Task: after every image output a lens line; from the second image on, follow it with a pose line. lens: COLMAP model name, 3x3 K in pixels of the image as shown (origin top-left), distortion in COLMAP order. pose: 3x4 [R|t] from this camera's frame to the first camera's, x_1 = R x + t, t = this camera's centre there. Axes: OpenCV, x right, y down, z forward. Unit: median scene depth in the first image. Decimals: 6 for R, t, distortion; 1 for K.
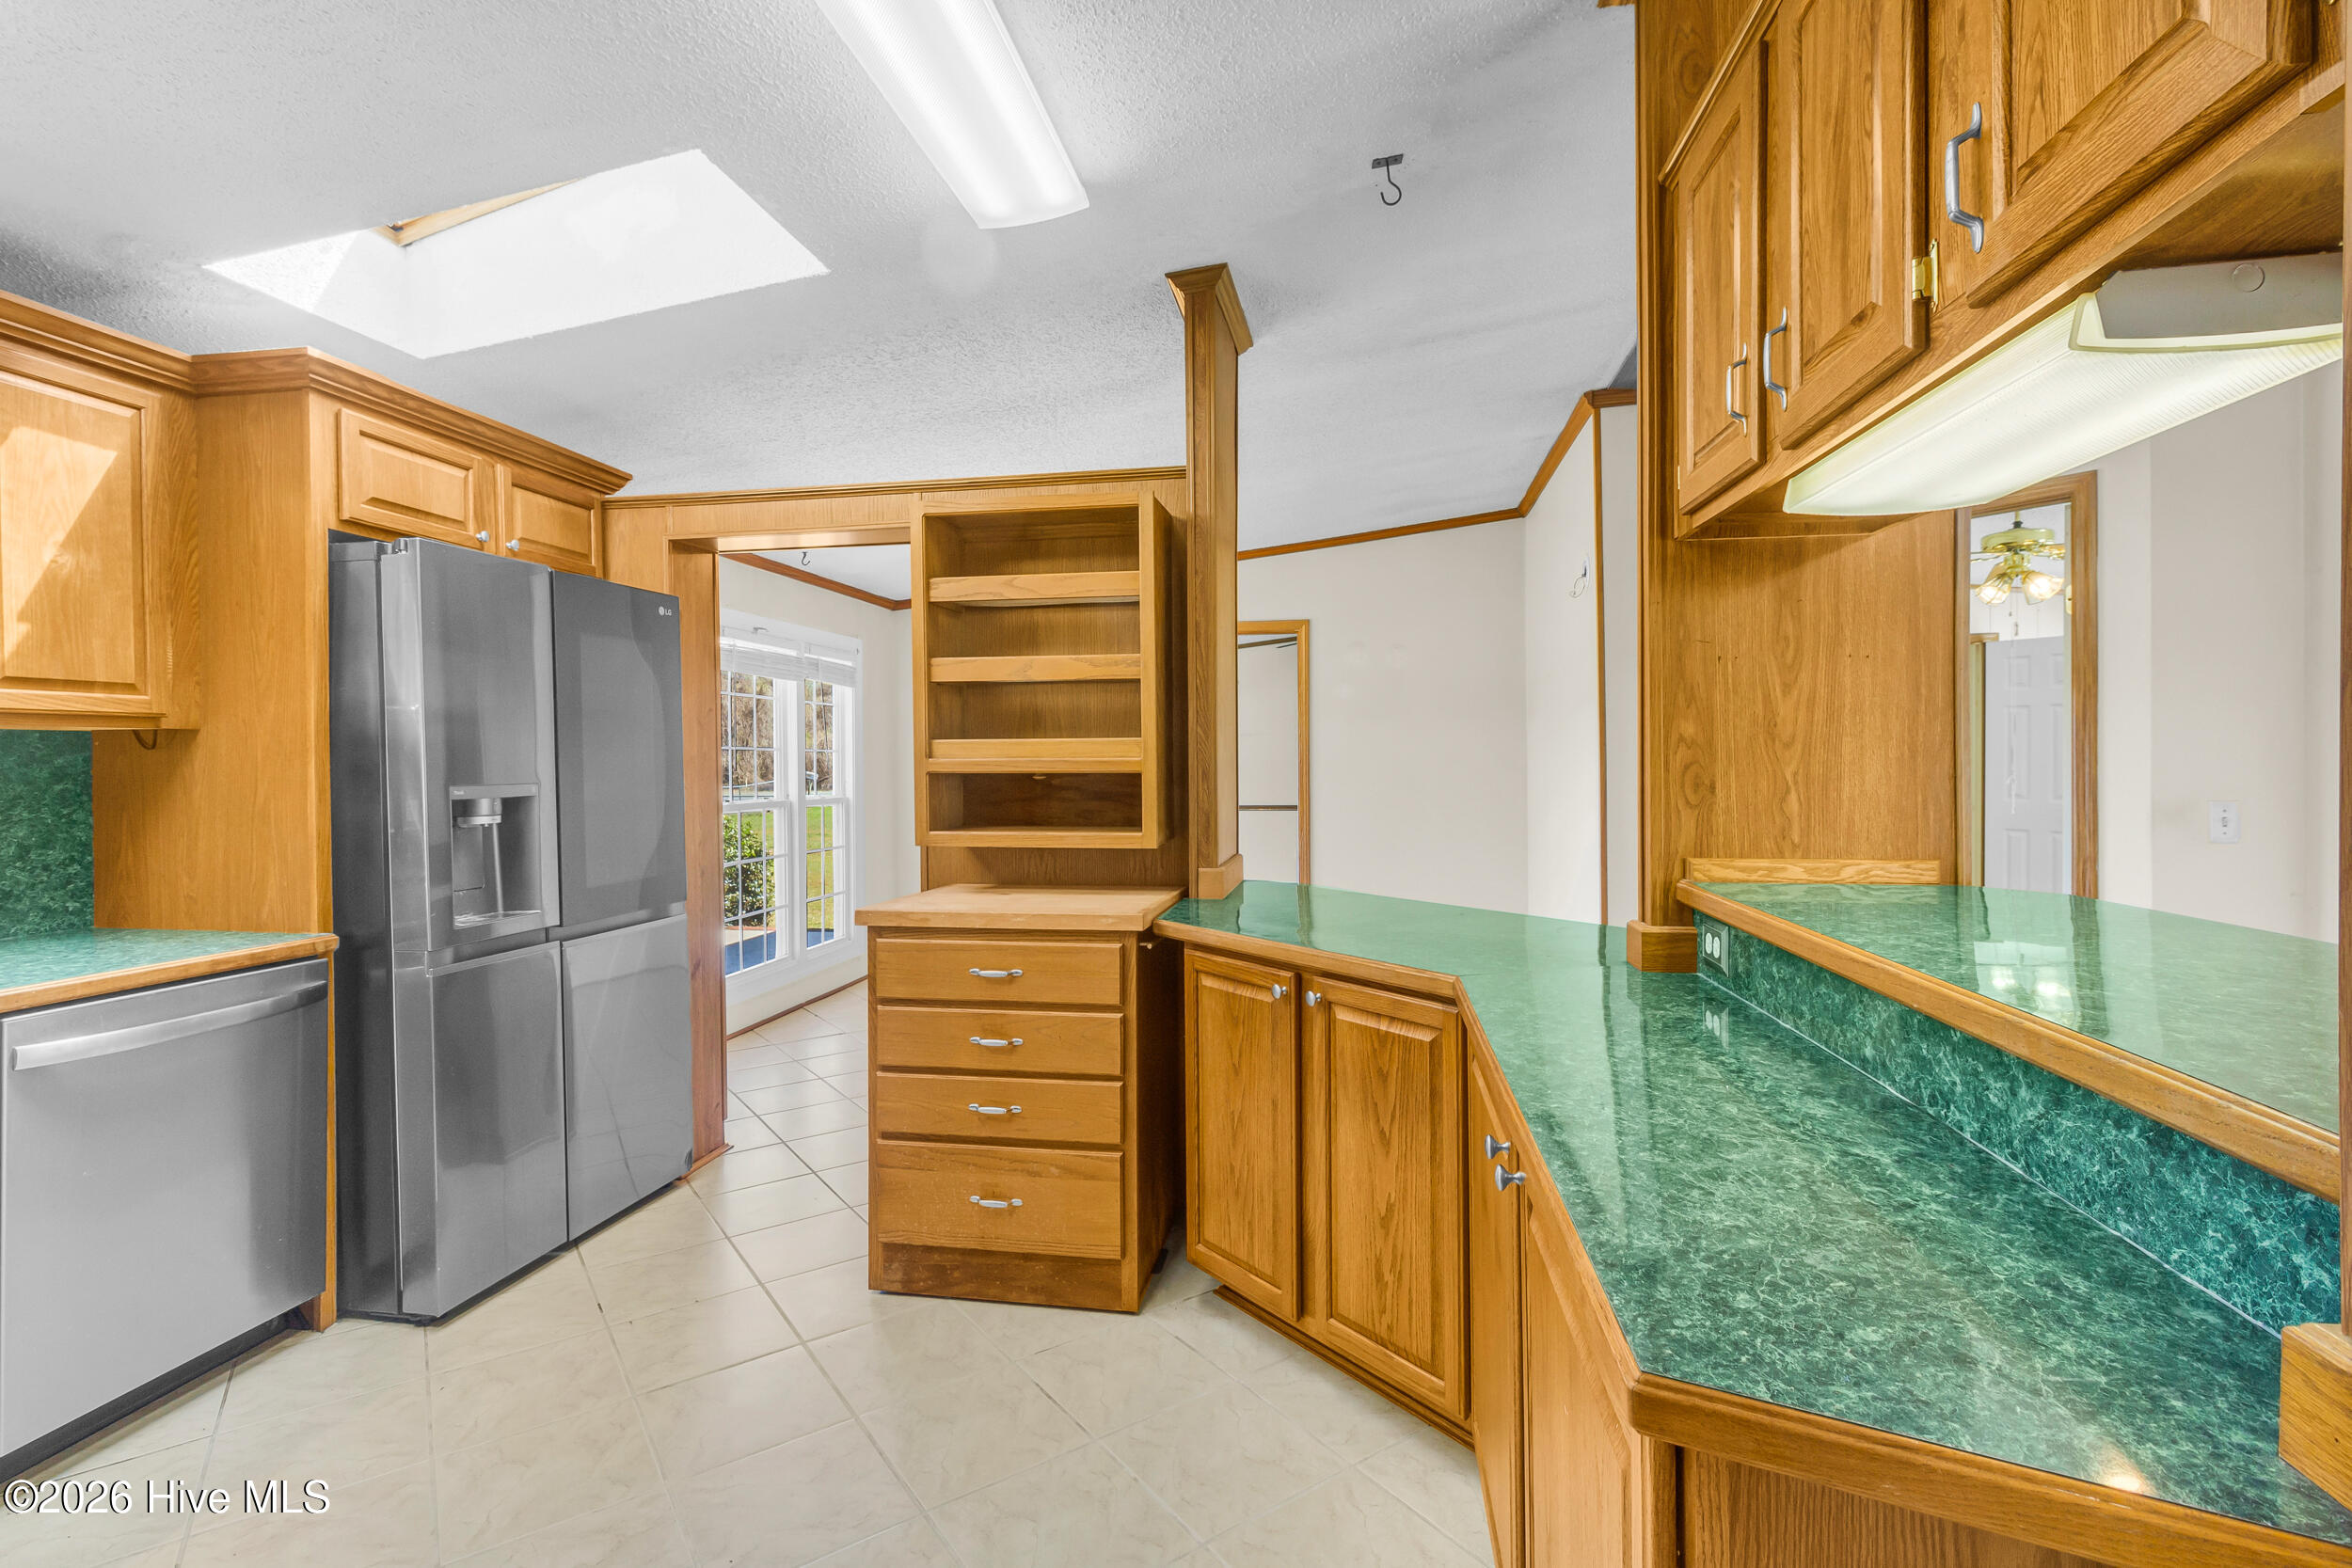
lens RADIAL K [[1103.1, 0, 1172.3], [0, 1103.1, 774.4], [0, 0, 1]] dist [0.001684, 0.000298]
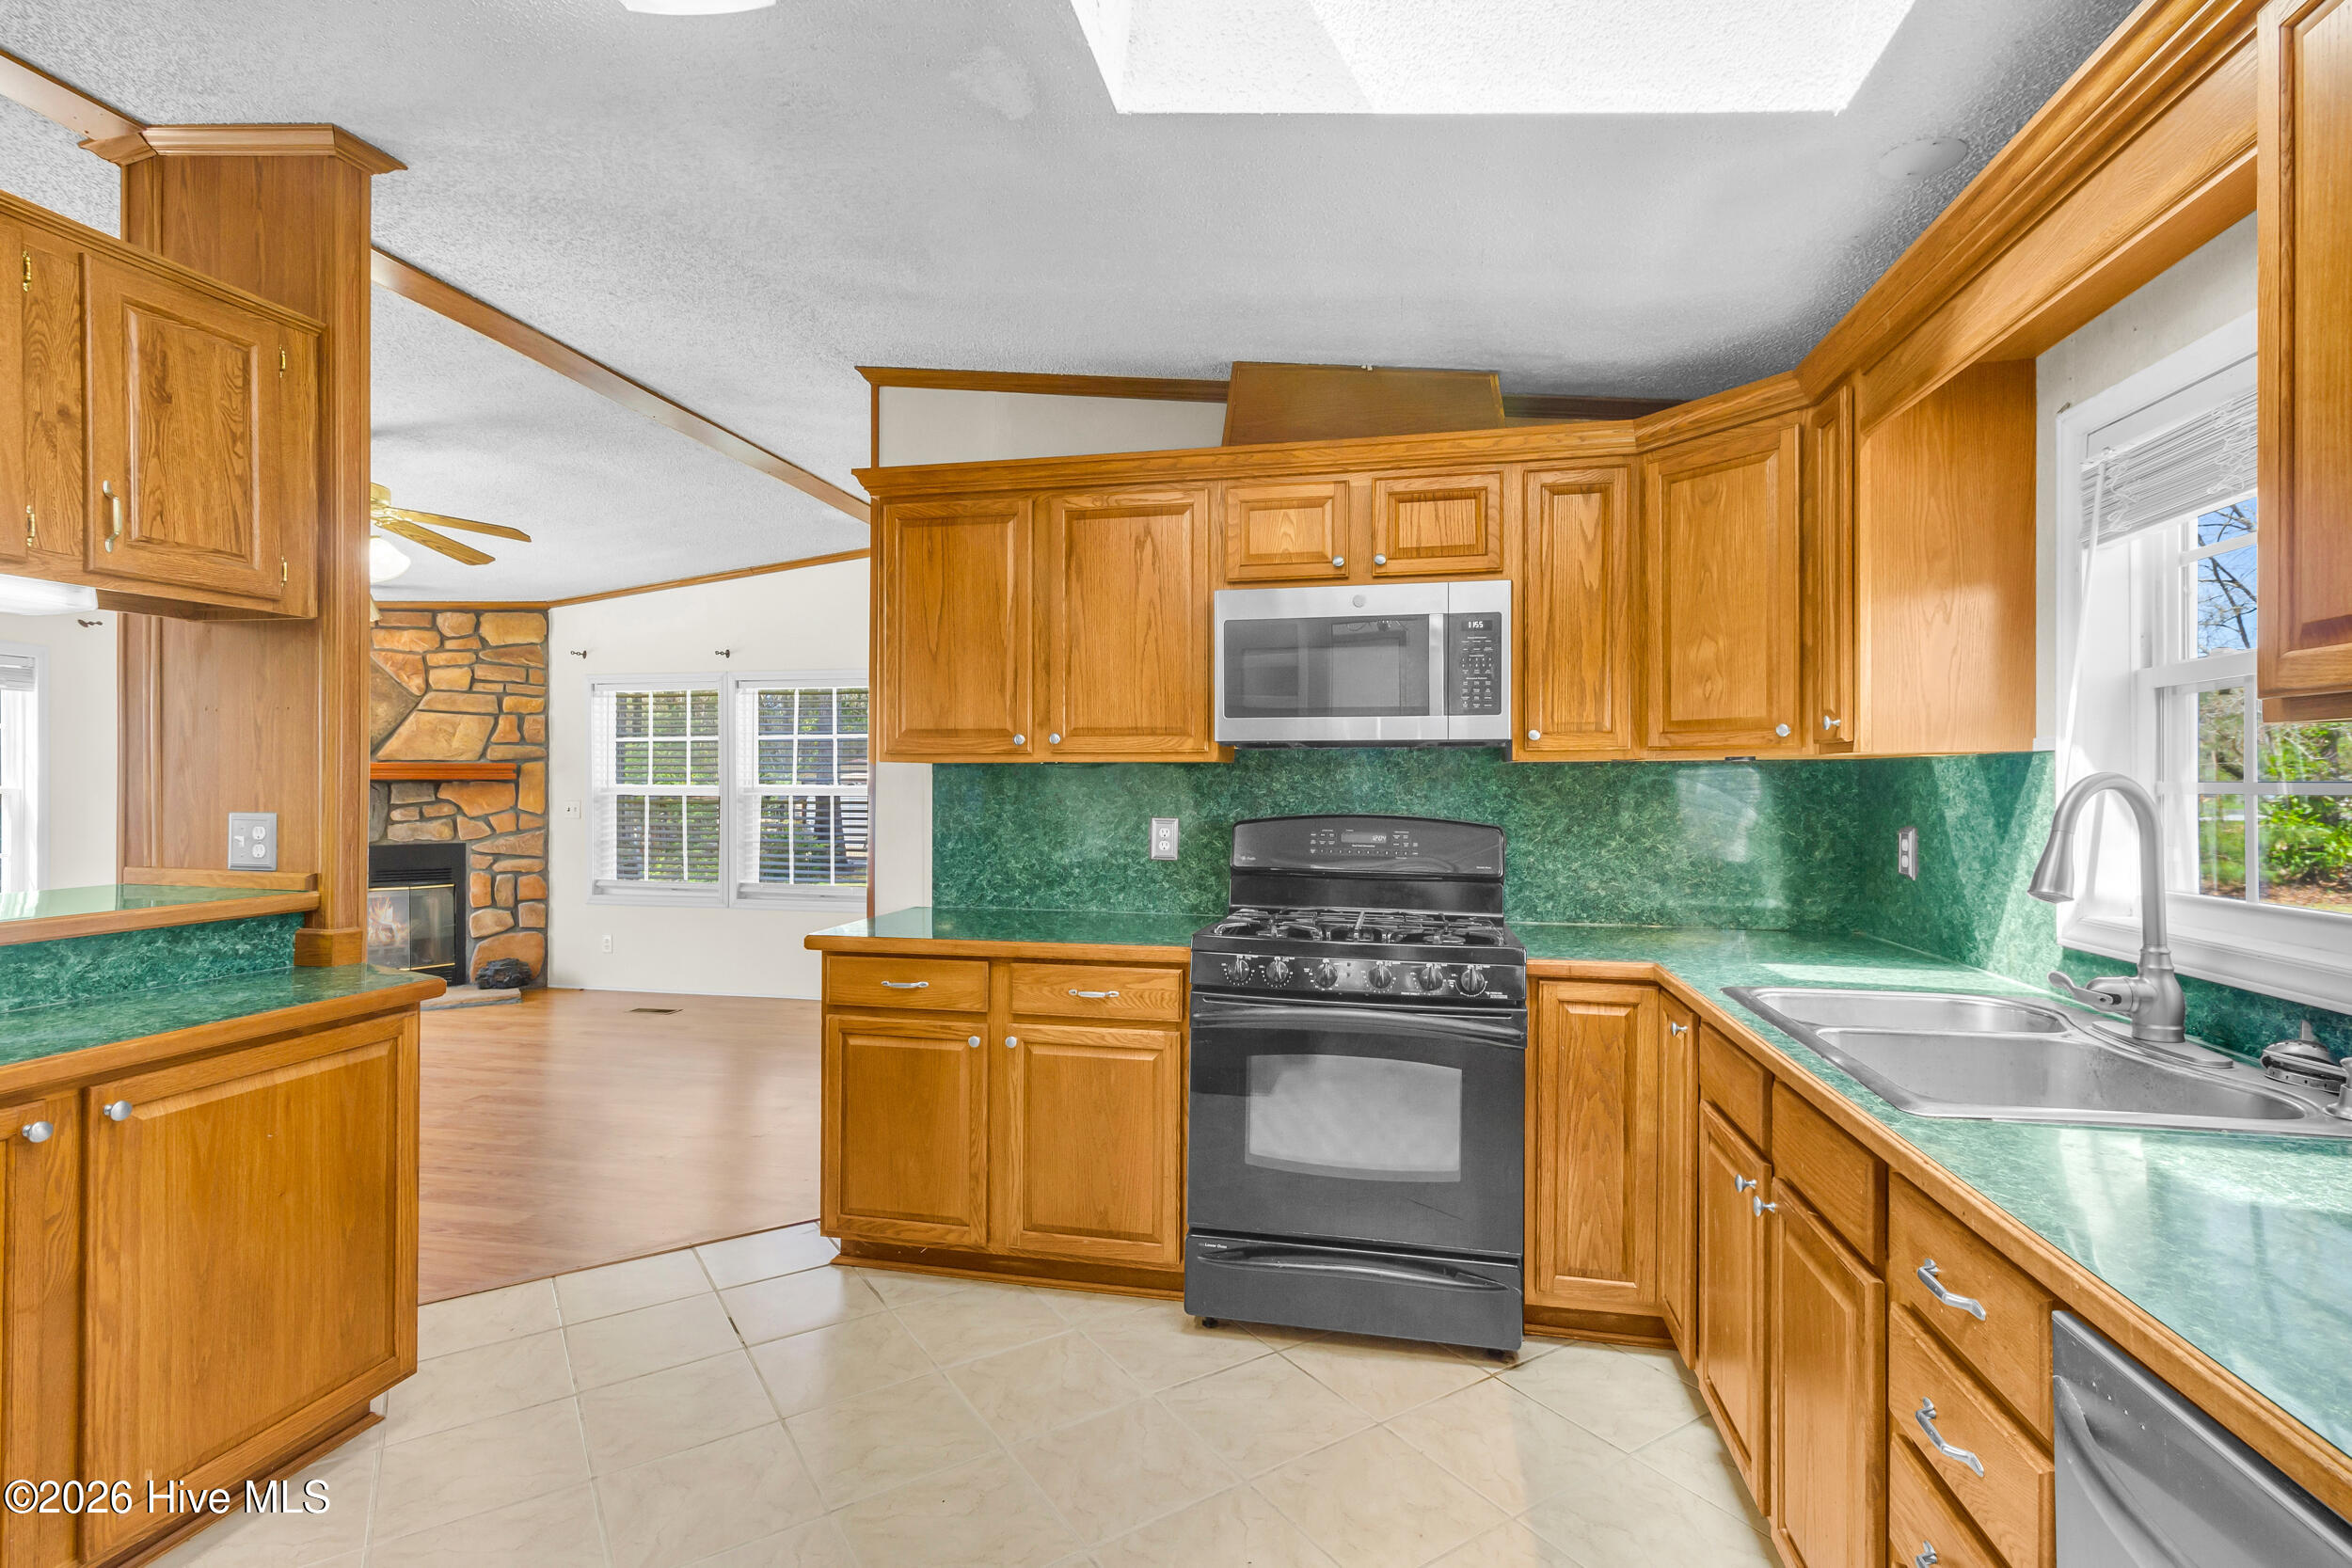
lens RADIAL K [[1106.9, 0, 1176.9], [0, 1106.9, 781.3], [0, 0, 1]] dist [0.004005, 0.000873]
pose [[-0.999543, 0.006189, 0.029596, -0.497979], [0.006541, 0.999909, 0.011814, -0.018635], [-0.029520, 0.012002, -0.999492, 1.130194]]
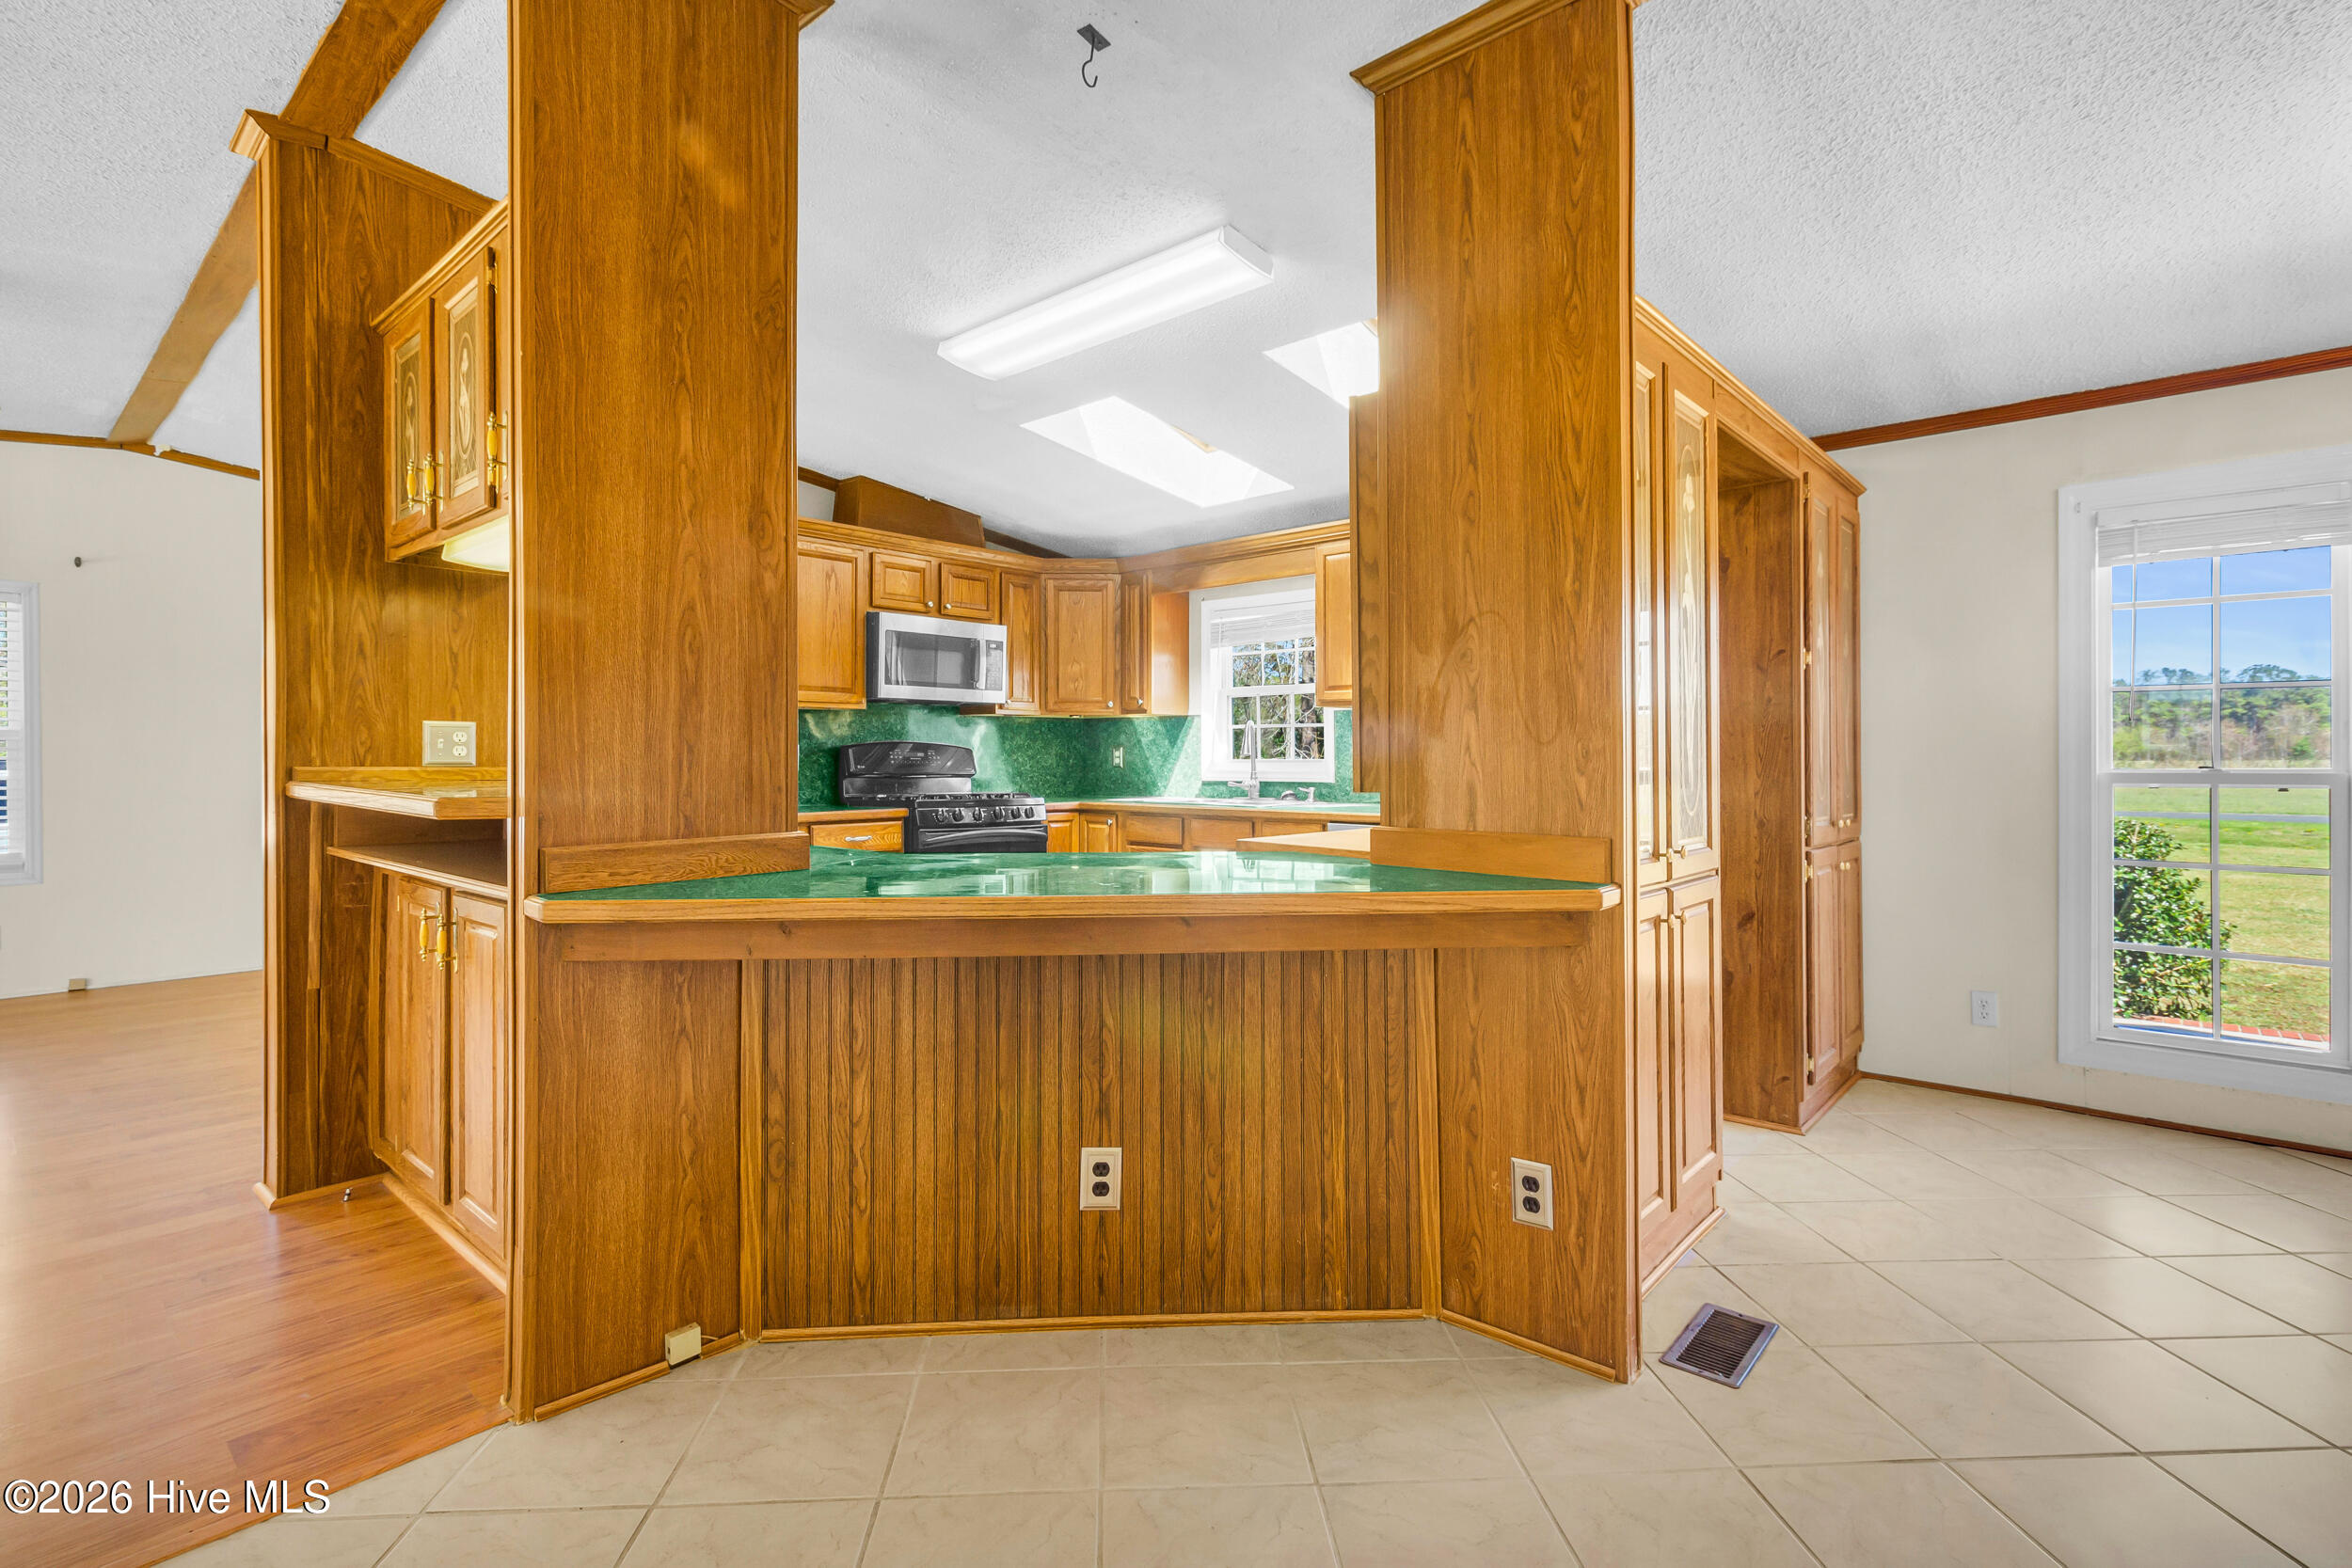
lens RADIAL K [[1109.5, 0, 1172.2], [0, 1109.5, 748.8], [0, 0, 1]] dist [0.001234, 0.000419]
pose [[-0.527957, 0.001512, -0.849270, 0.930645], [-0.006379, 0.999963, 0.005746, 0.031587], [0.849247, 0.008451, -0.527928, 1.506563]]
